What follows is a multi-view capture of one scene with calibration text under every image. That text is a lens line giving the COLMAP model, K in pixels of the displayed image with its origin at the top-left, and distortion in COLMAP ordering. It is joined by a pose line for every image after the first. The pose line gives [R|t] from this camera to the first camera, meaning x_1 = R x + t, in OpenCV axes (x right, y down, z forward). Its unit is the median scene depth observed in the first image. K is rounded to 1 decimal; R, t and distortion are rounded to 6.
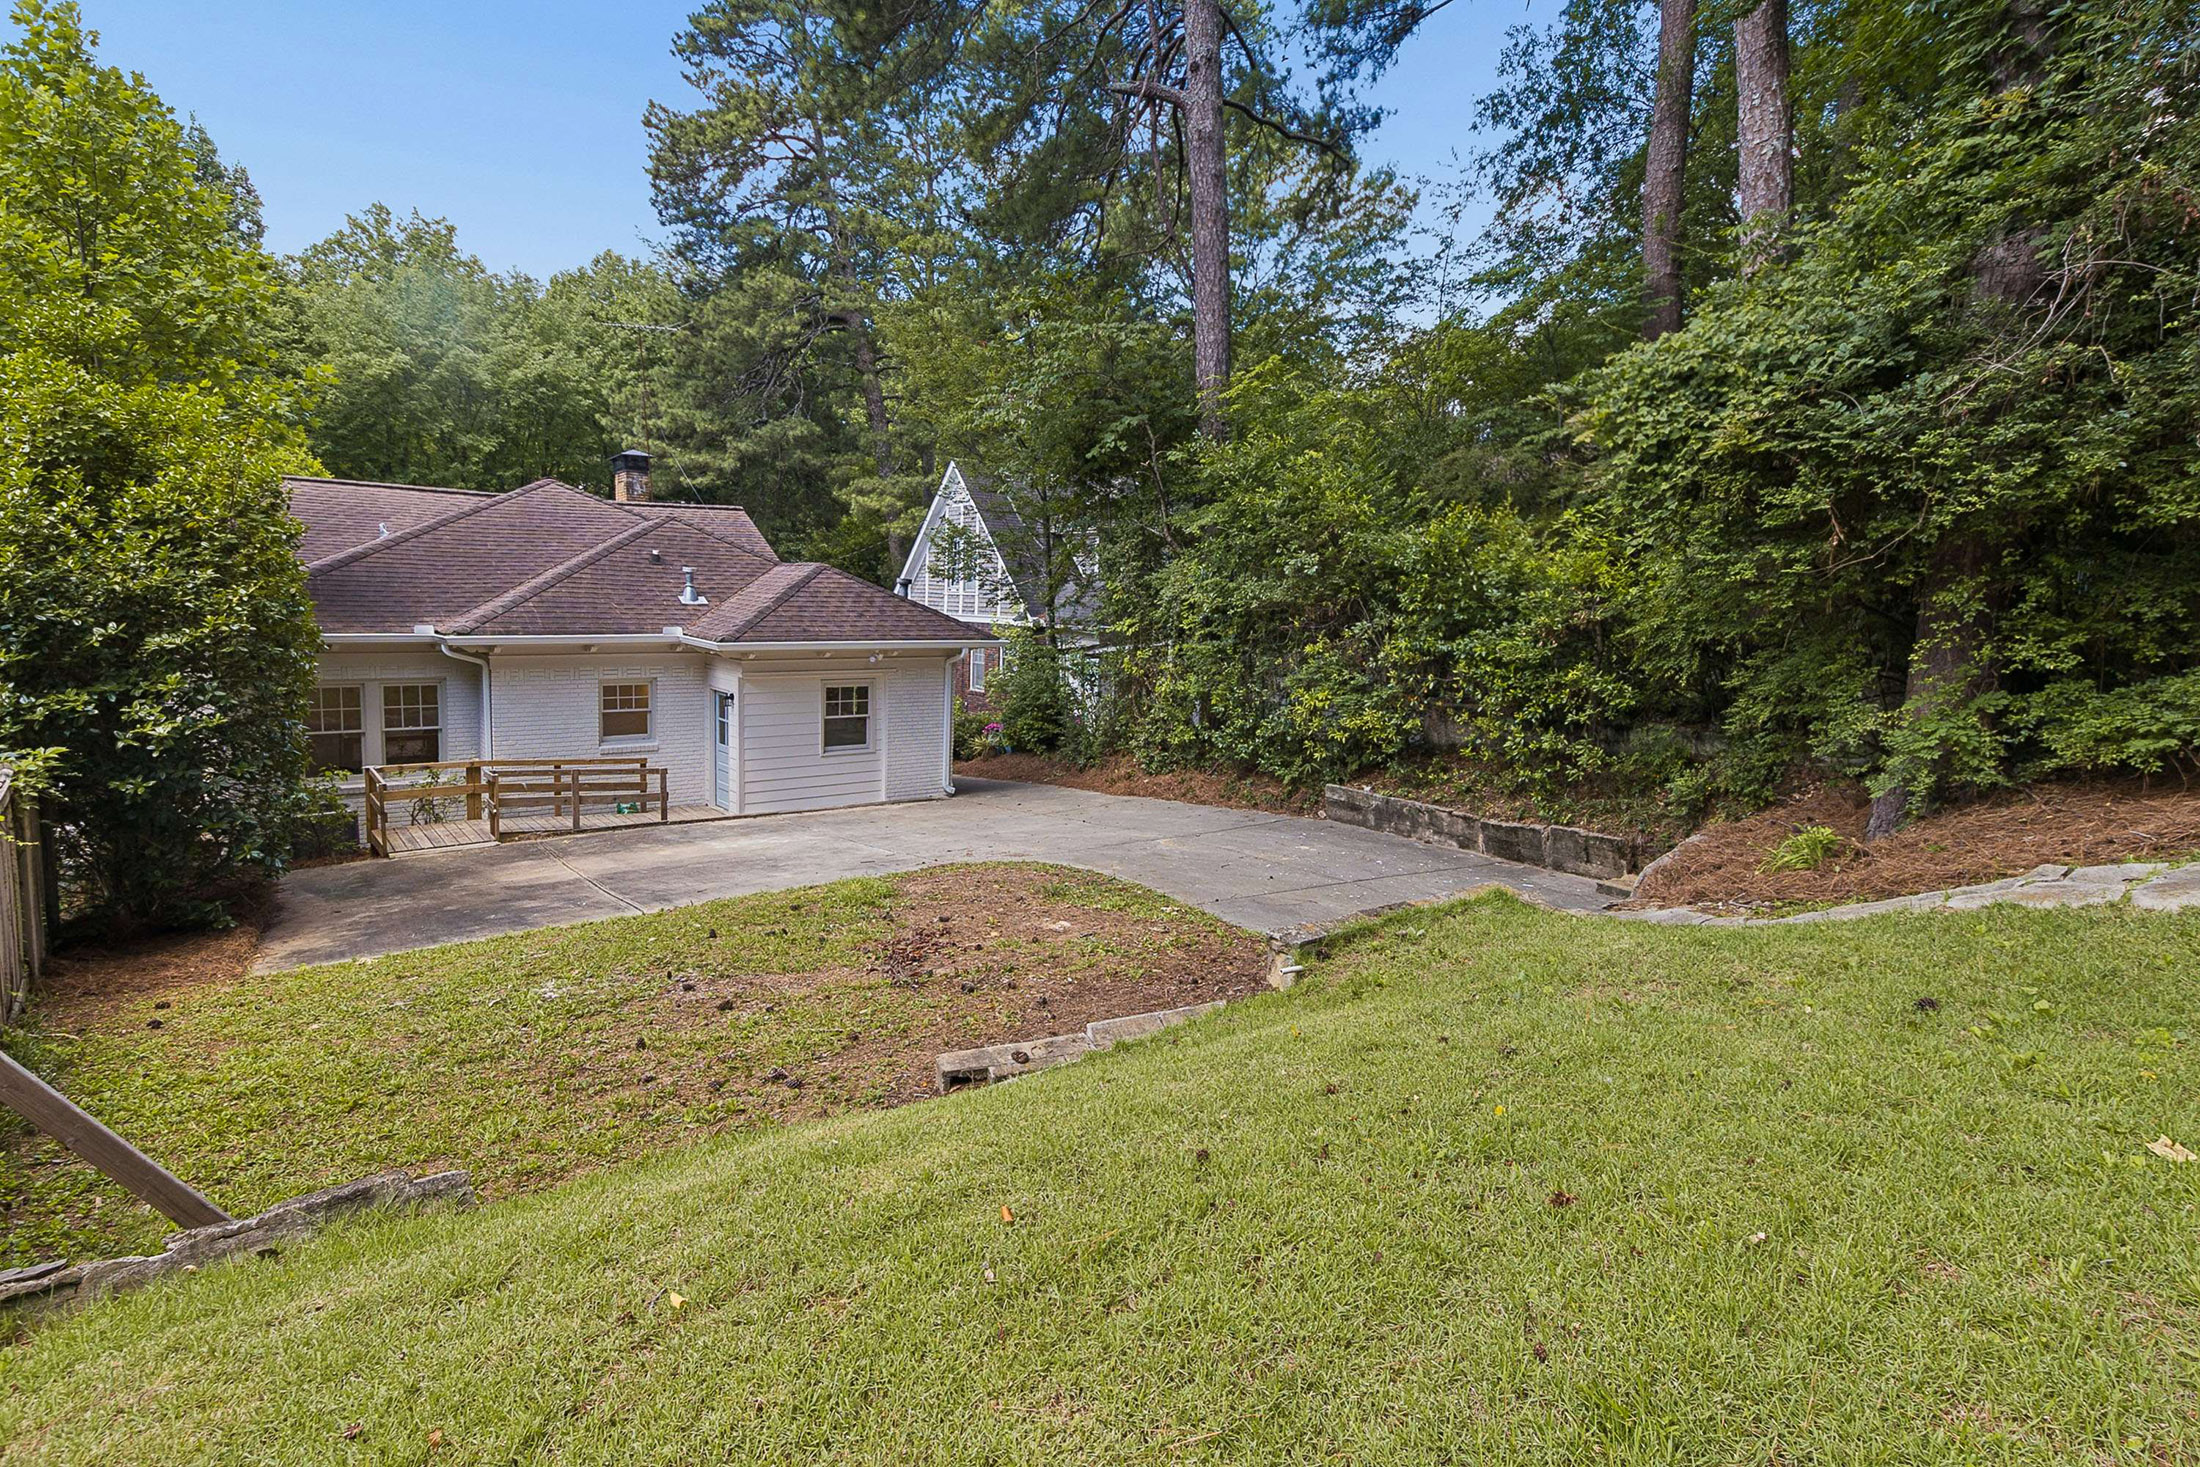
lens RADIAL K [[1051.1, 0, 1096.8], [0, 1051.1, 694.4], [0, 0, 1]] dist [-0.001932, -0.000017]
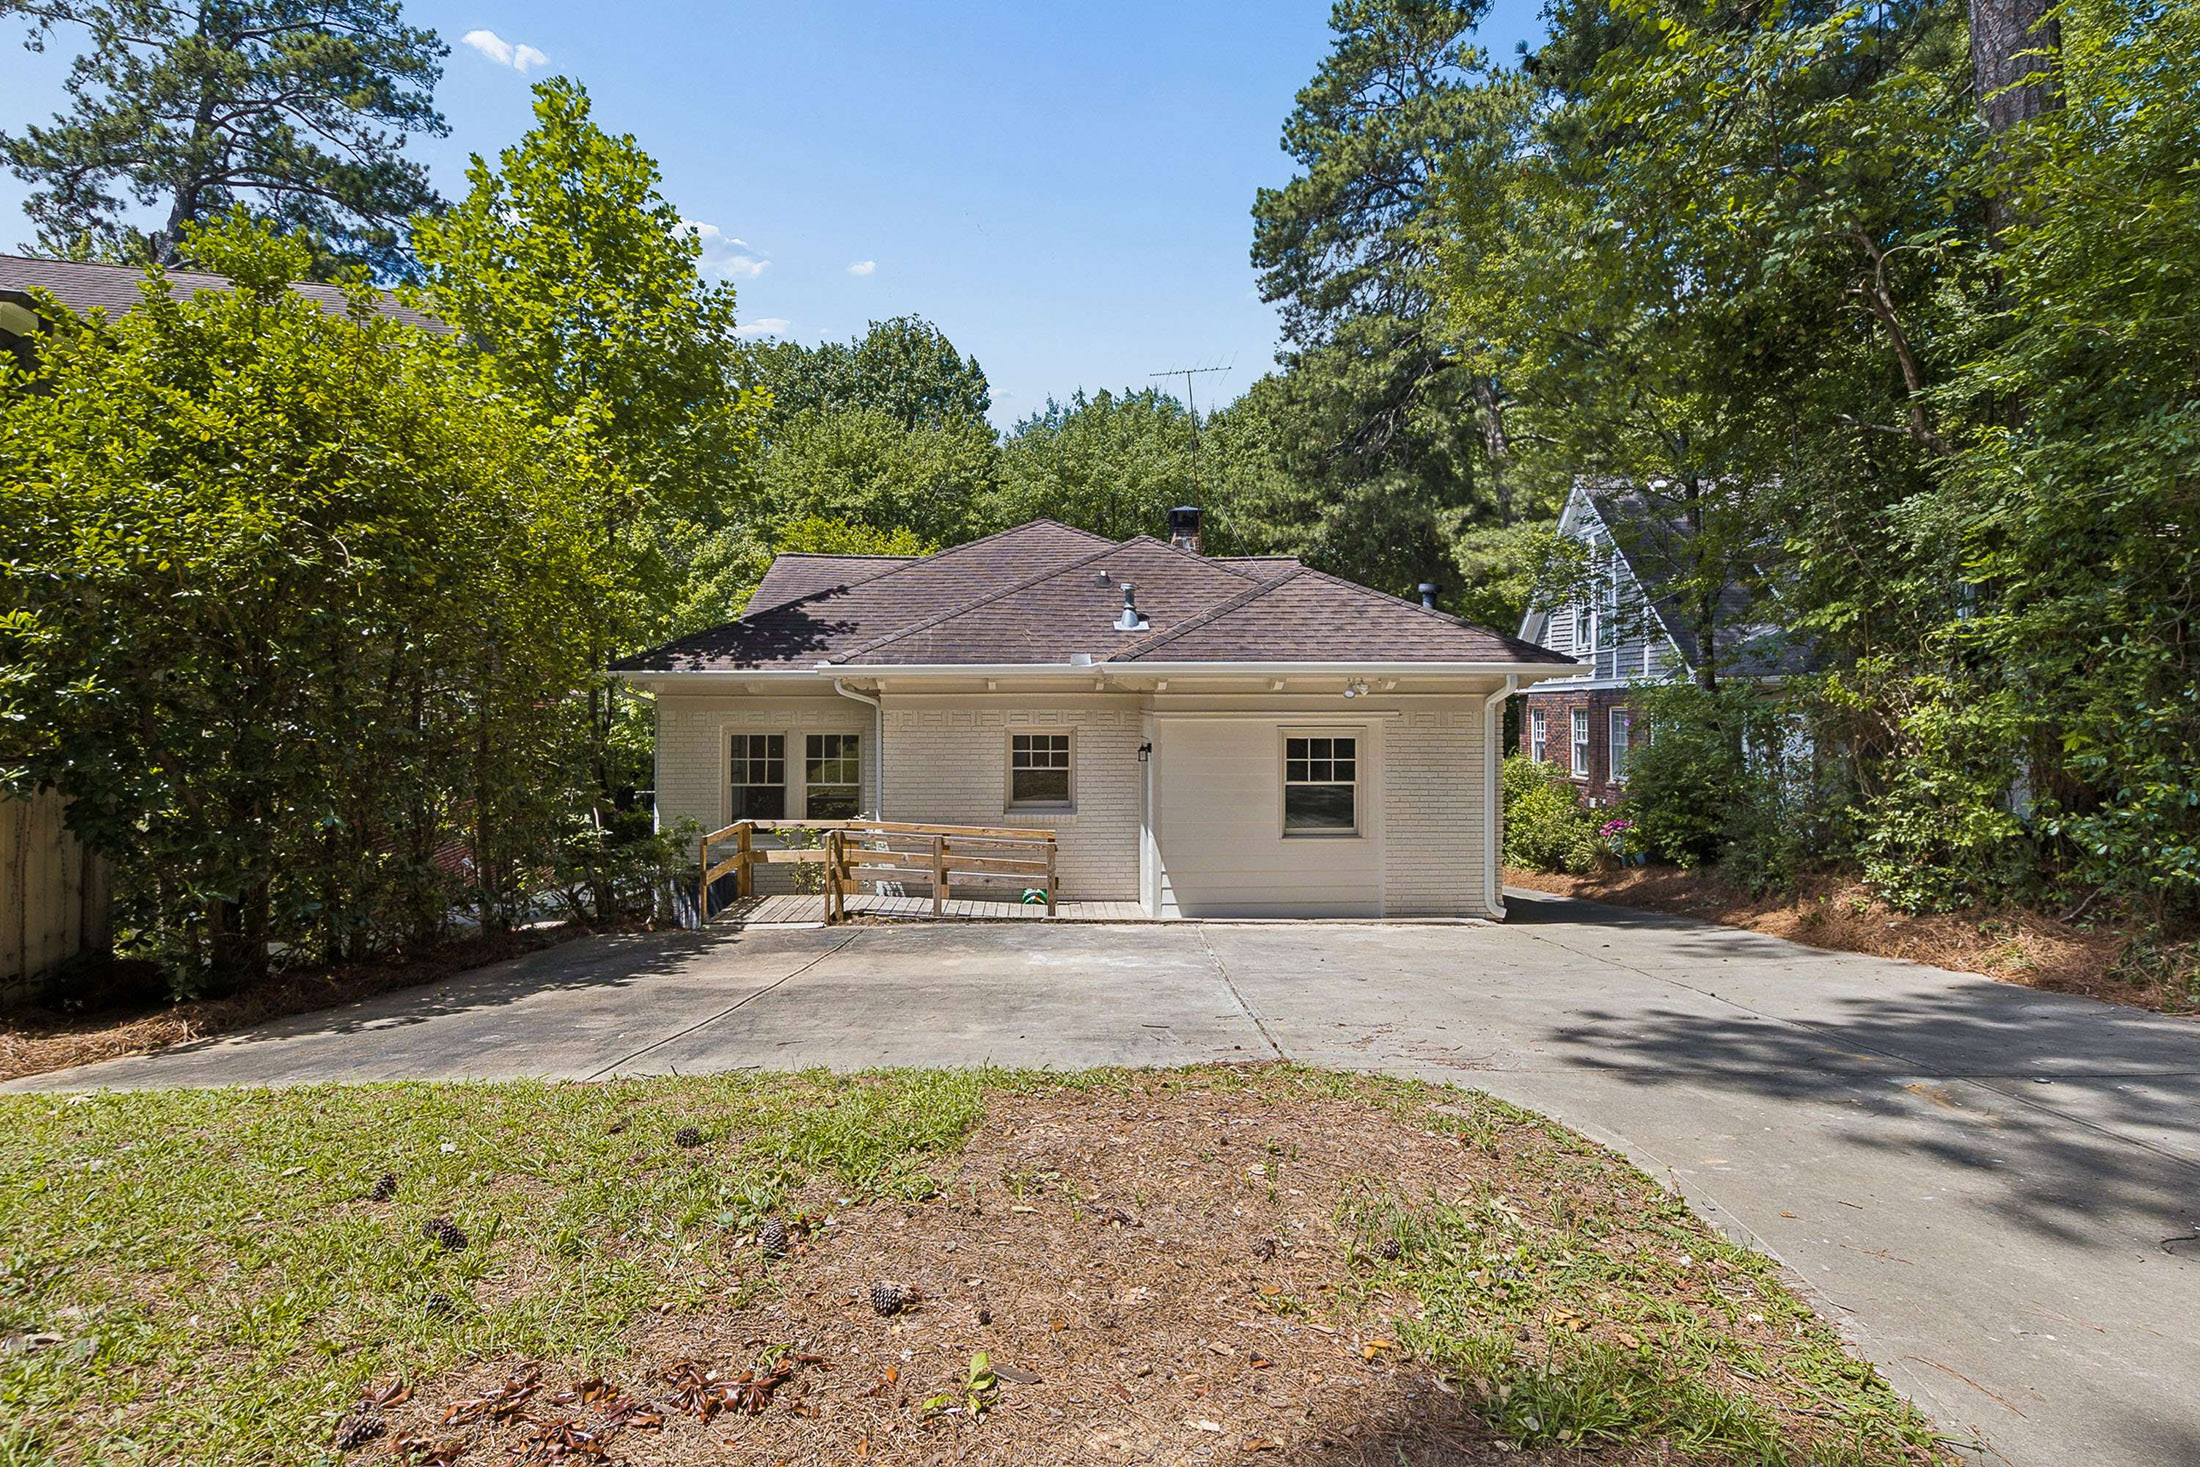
lens RADIAL K [[1051.1, 0, 1096.8], [0, 1051.1, 694.4], [0, 0, 1]] dist [-0.001932, -0.000017]
pose [[0.808864, -0.036505, -0.586862, 0.038130], [-0.030375, 0.994144, -0.103704, 0.038681], [0.587211, 0.101708, 0.803018, 0.387870]]
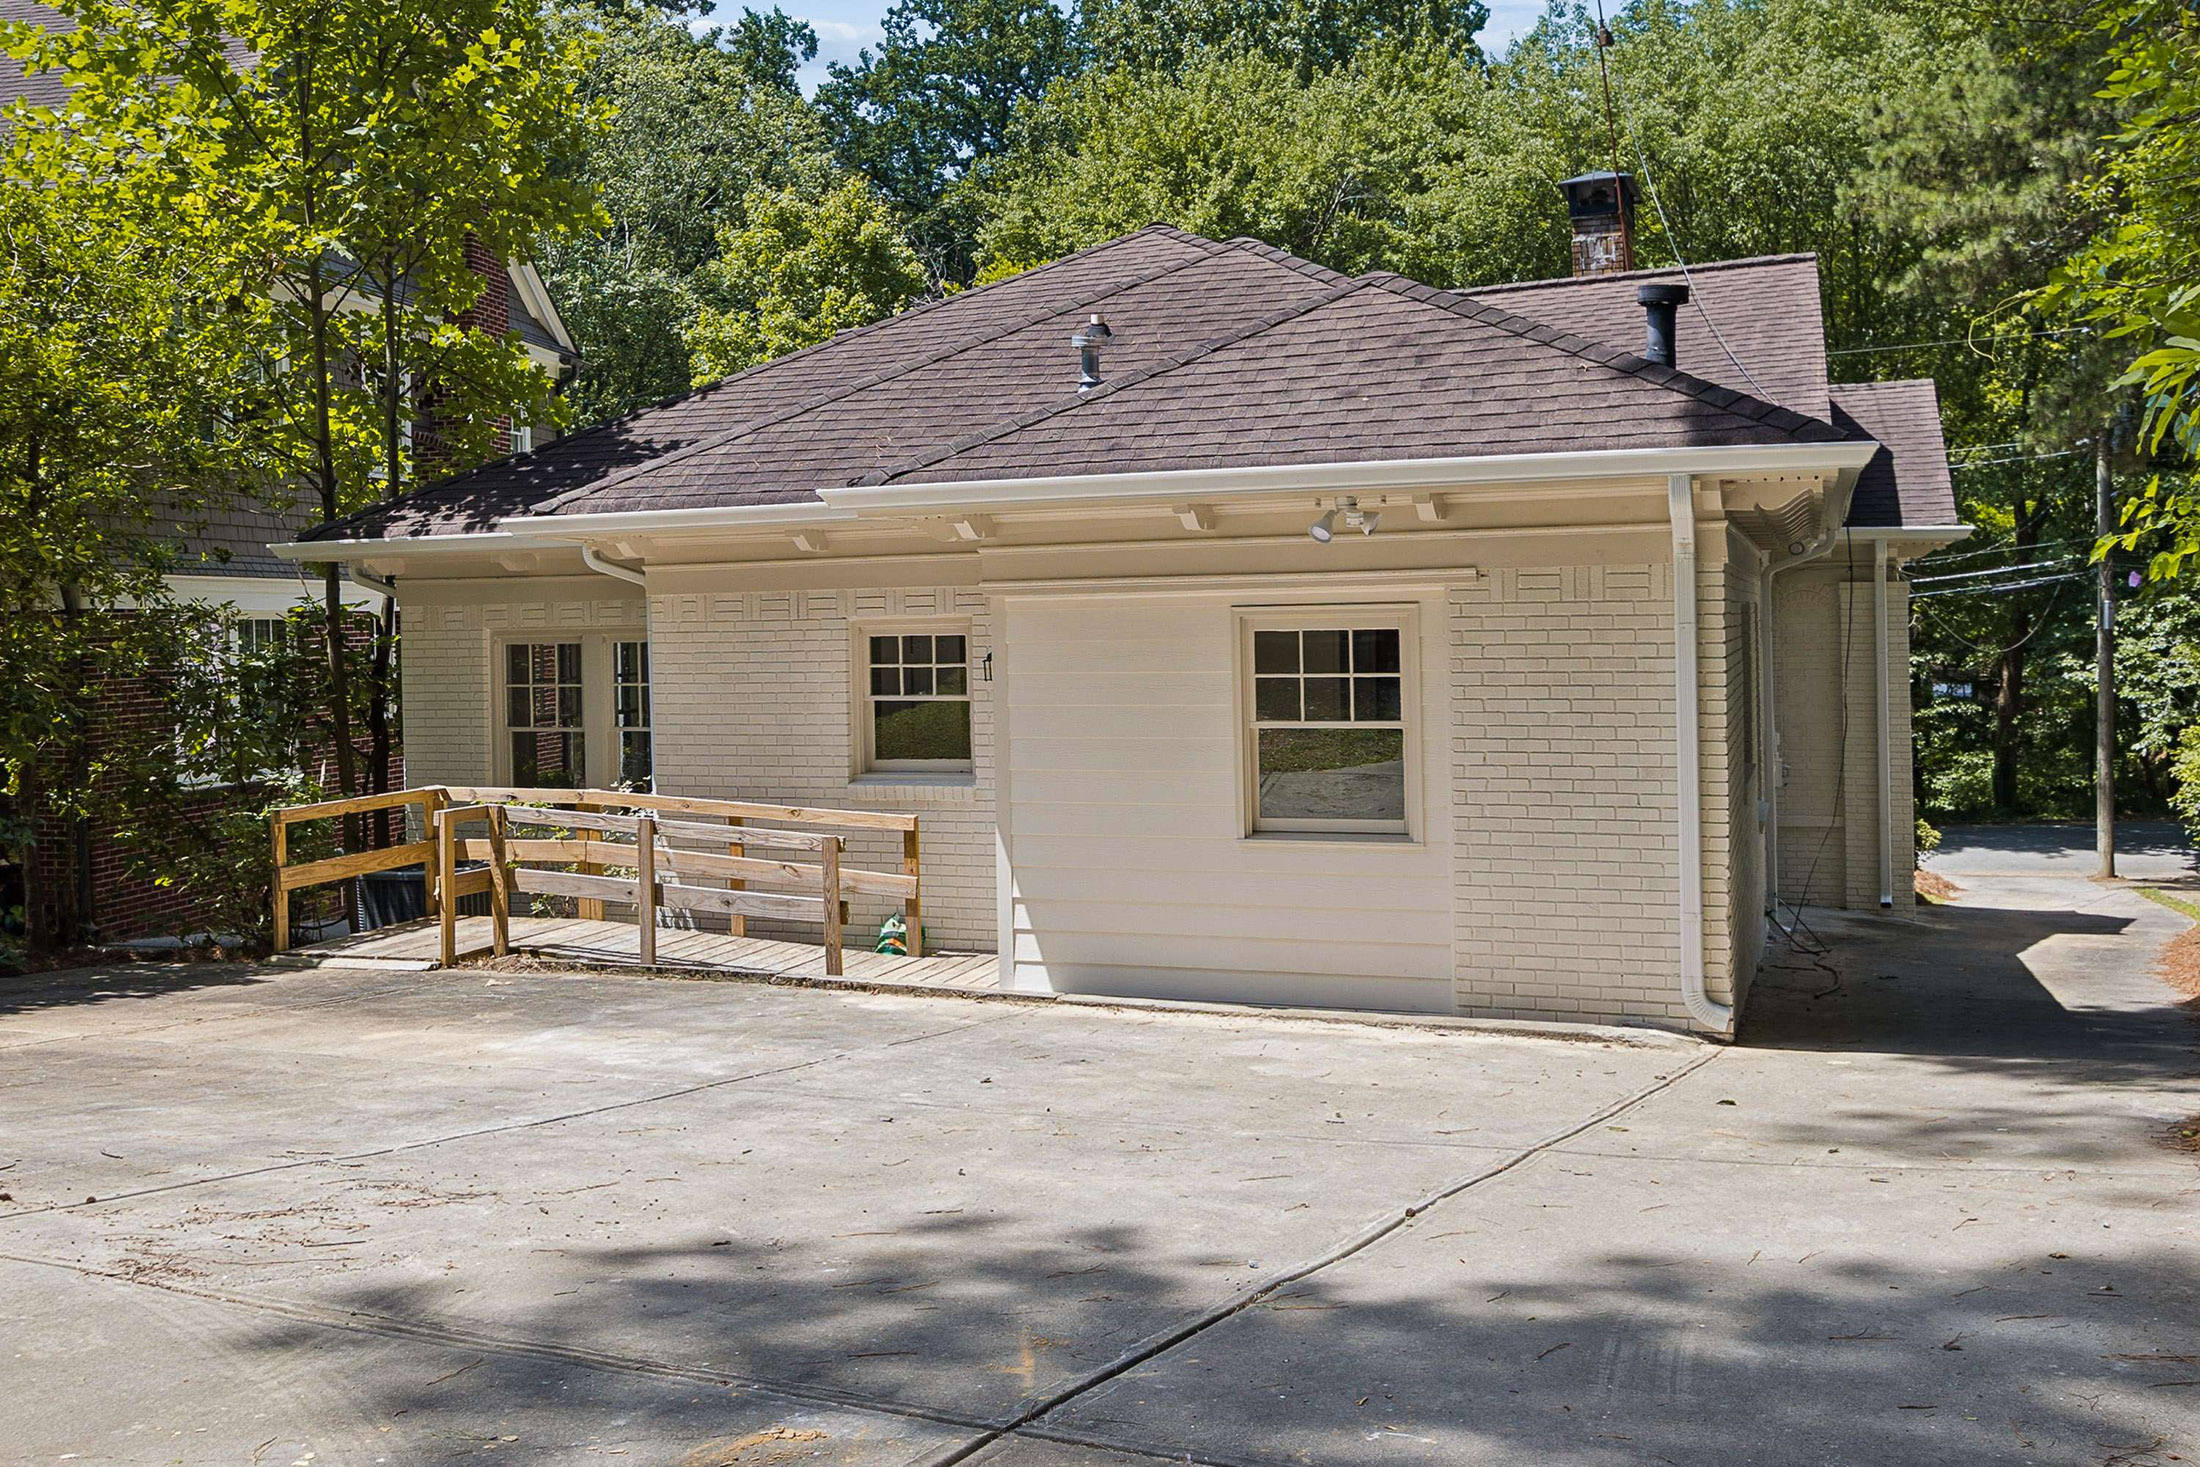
lens RADIAL K [[1949.7, 0, 1101.1], [0, 1949.7, 632.7], [0, 0, 1]] dist [-0.005510, -0.003055]
pose [[0.516262, -0.033262, -0.855784, 0.227052], [-0.042681, 0.997005, -0.064499, 0.034312], [0.855366, 0.069824, 0.513296, 0.651614]]
